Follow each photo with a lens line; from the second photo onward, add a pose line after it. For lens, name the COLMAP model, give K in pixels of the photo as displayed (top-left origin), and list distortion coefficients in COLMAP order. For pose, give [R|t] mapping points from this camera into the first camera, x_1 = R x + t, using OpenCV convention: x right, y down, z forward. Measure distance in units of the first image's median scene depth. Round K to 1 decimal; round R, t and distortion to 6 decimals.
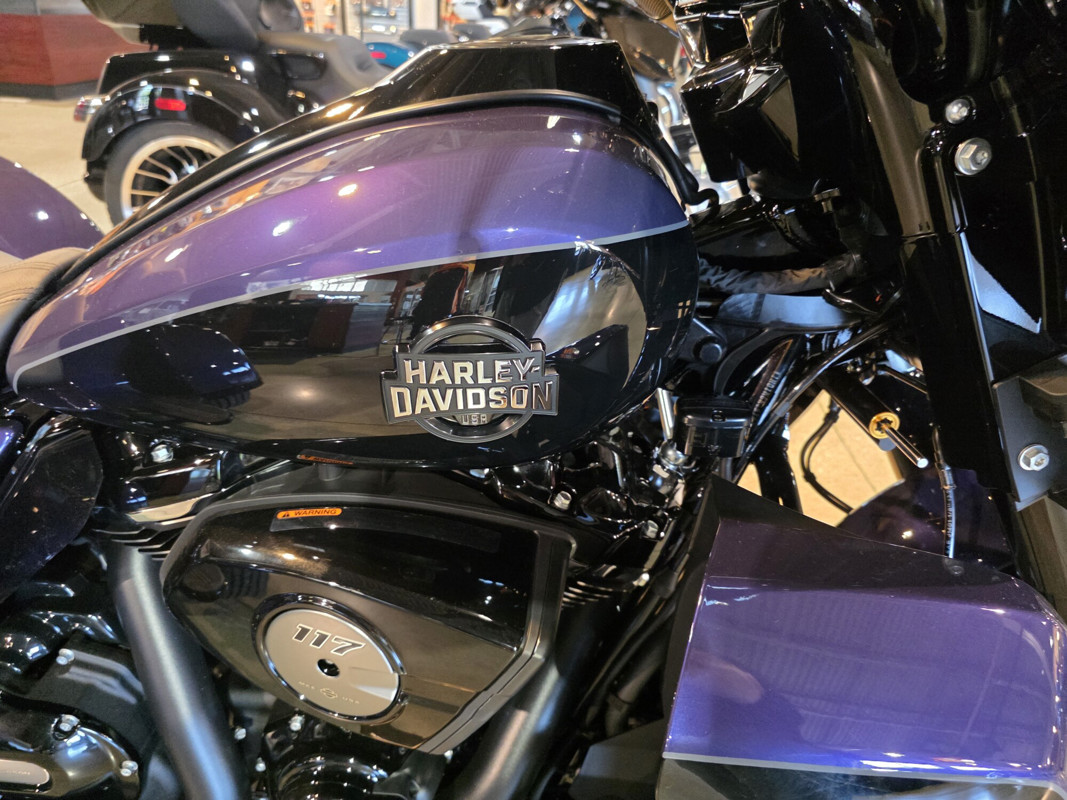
lens RADIAL K [[715.2, 0, 544.7], [0, 715.2, 413.9], [0, 0, 1]] dist [0.068052, -0.092124]
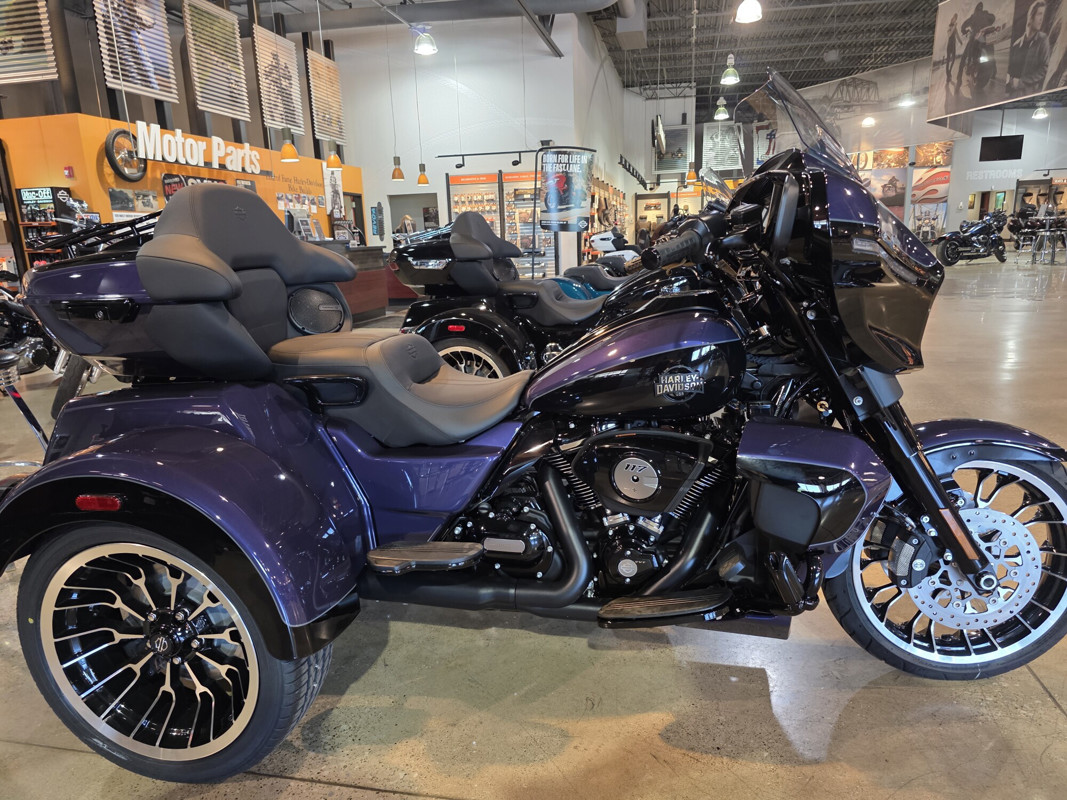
lens RADIAL K [[719.6, 0, 530.5], [0, 719.6, 404.5], [0, 0, 1]] dist [0.074475, -0.081828]
pose [[0.979714, -0.054717, -0.192786, -0.104743], [-0.000932, 0.960748, -0.277421, 0.798791], [0.200398, 0.271973, 0.941207, -1.903669]]
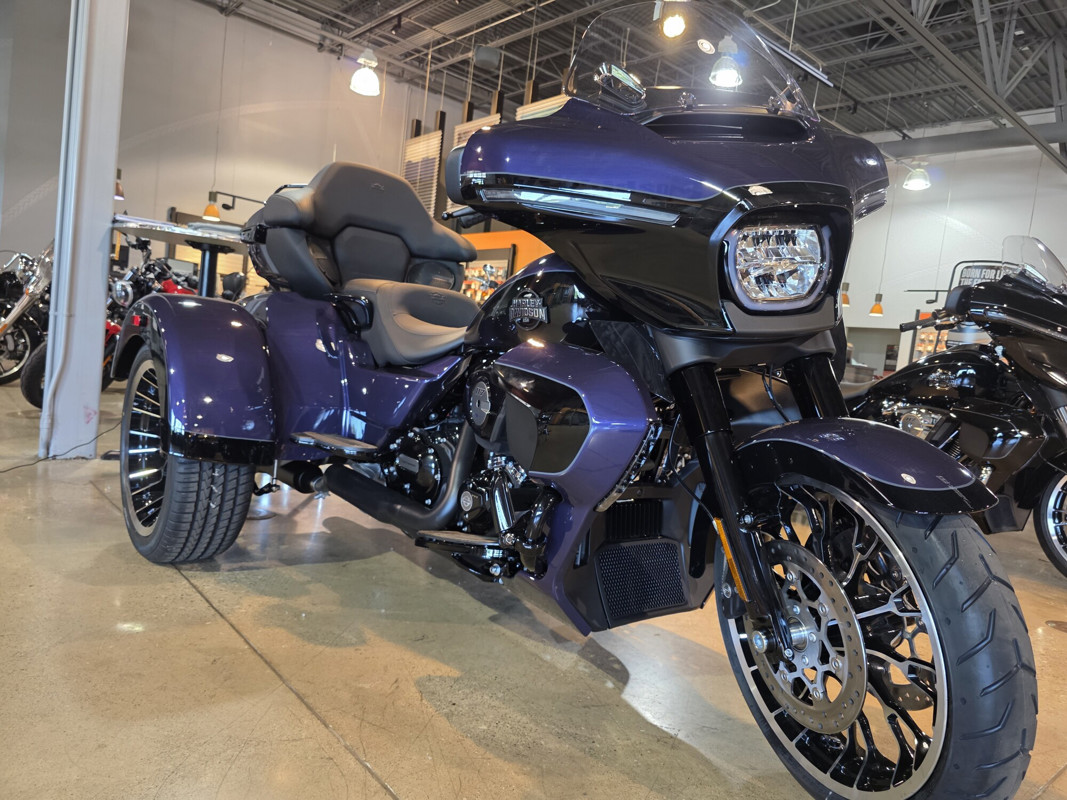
lens RADIAL K [[729.4, 0, 533.5], [0, 729.4, 400.0], [0, 0, 1]] dist [-0.004635, -0.000211]
pose [[0.686300, 0.070373, -0.723906, 1.823029], [-0.417973, 0.852702, -0.313367, 1.055341], [0.595223, 0.517637, 0.614623, -0.701055]]
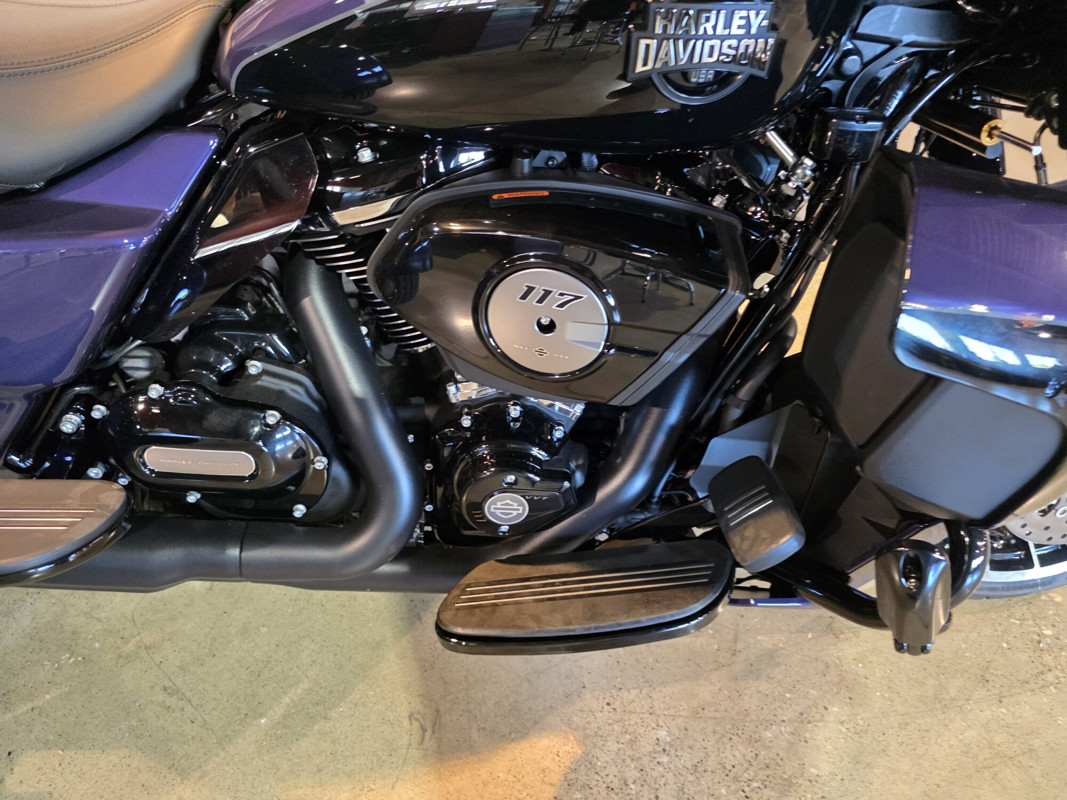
lens RADIAL K [[719.6, 0, 530.5], [0, 719.6, 404.5], [0, 0, 1]] dist [0.074475, -0.081828]
pose [[0.997829, -0.023731, 0.061433, -0.347241], [0.015456, 0.991152, 0.131828, 0.281357], [-0.064017, -0.130592, 0.989367, -0.157840]]
